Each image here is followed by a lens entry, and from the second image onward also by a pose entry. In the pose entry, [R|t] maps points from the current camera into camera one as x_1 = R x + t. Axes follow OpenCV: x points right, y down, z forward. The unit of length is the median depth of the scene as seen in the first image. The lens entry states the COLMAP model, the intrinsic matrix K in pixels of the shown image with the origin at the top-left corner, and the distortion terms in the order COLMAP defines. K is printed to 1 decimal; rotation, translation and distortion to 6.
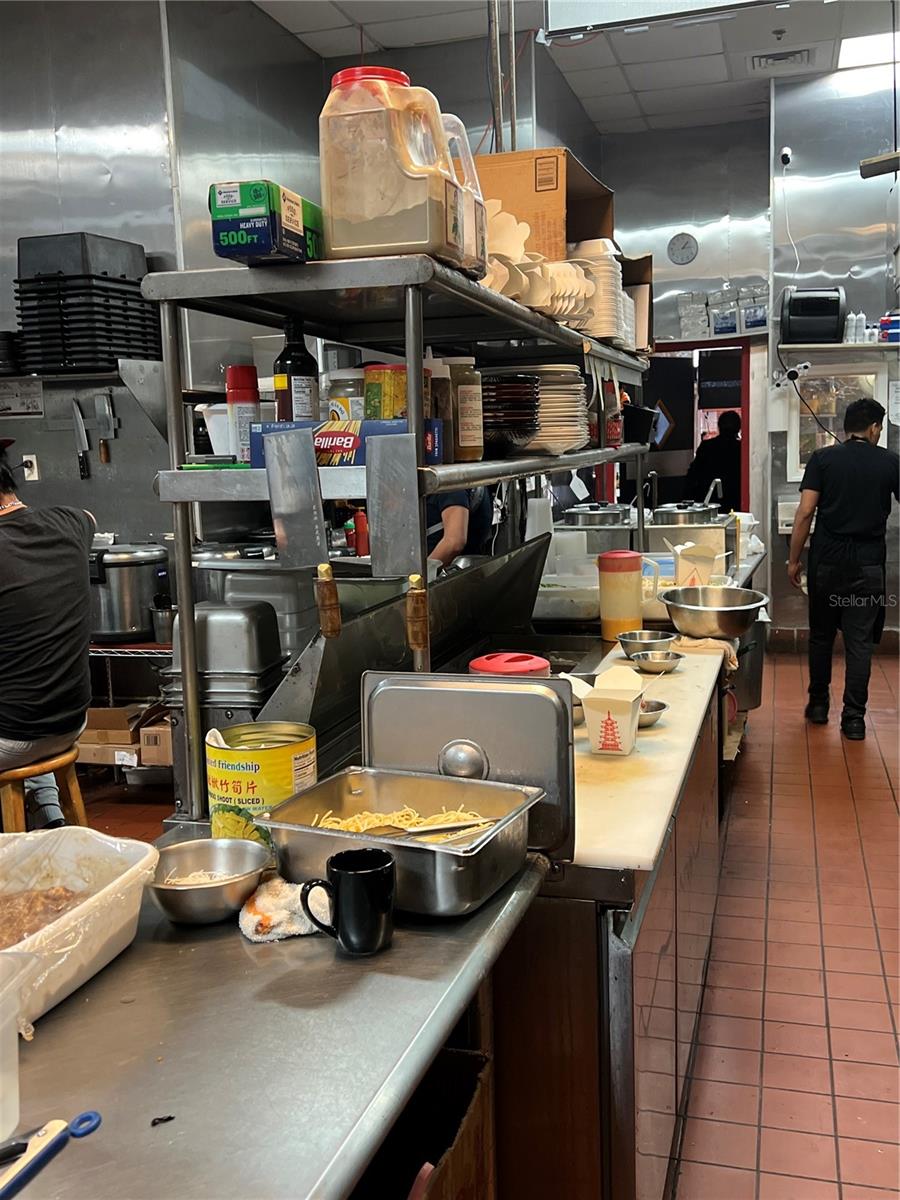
lens RADIAL K [[1167.2, 0, 451.2], [0, 1167.2, 594.5], [0, 0, 1]] dist [0.021745, 0.000000]
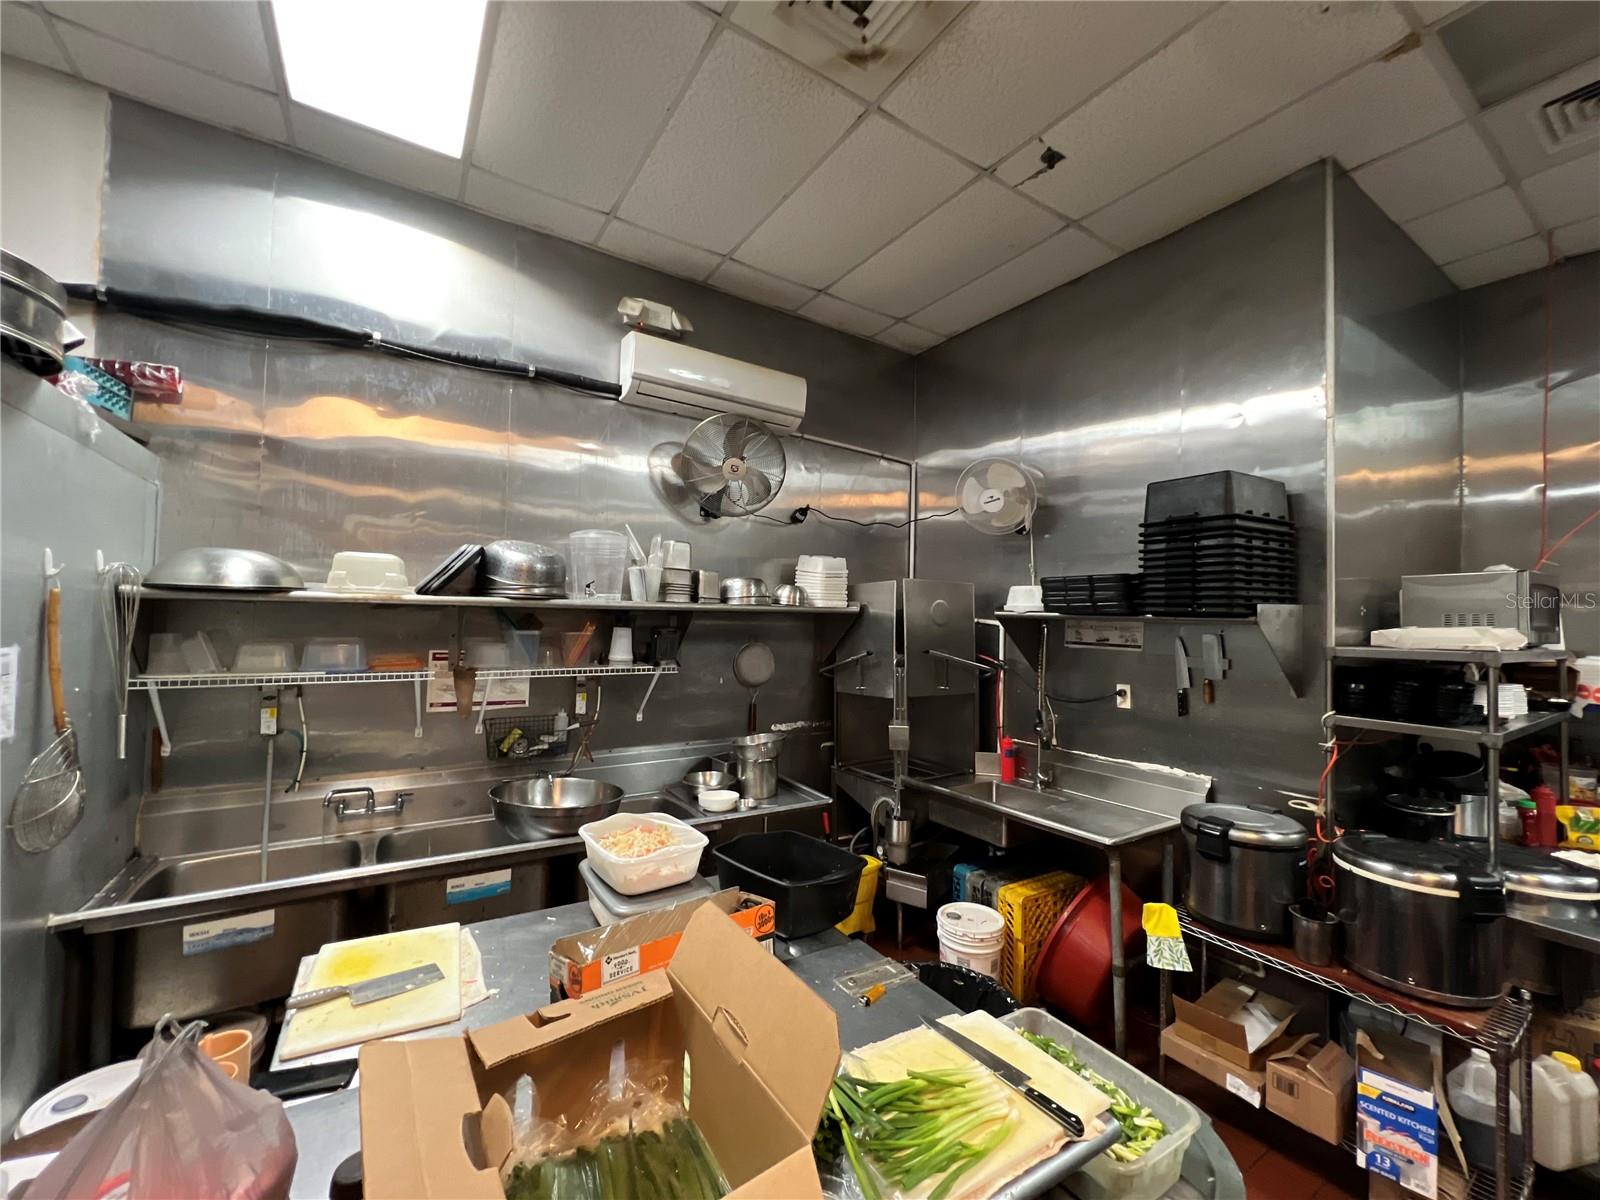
lens RADIAL K [[645.2, 0, 804.4], [0, 645.2, 597.1], [0, 0, 1]] dist [0.003918, 0.000238]
pose [[0.755592, 0.031260, -0.654296, -0.224706], [-0.134945, 0.984863, -0.108783, -0.107167], [0.640992, 0.170490, 0.748373, 0.410461]]
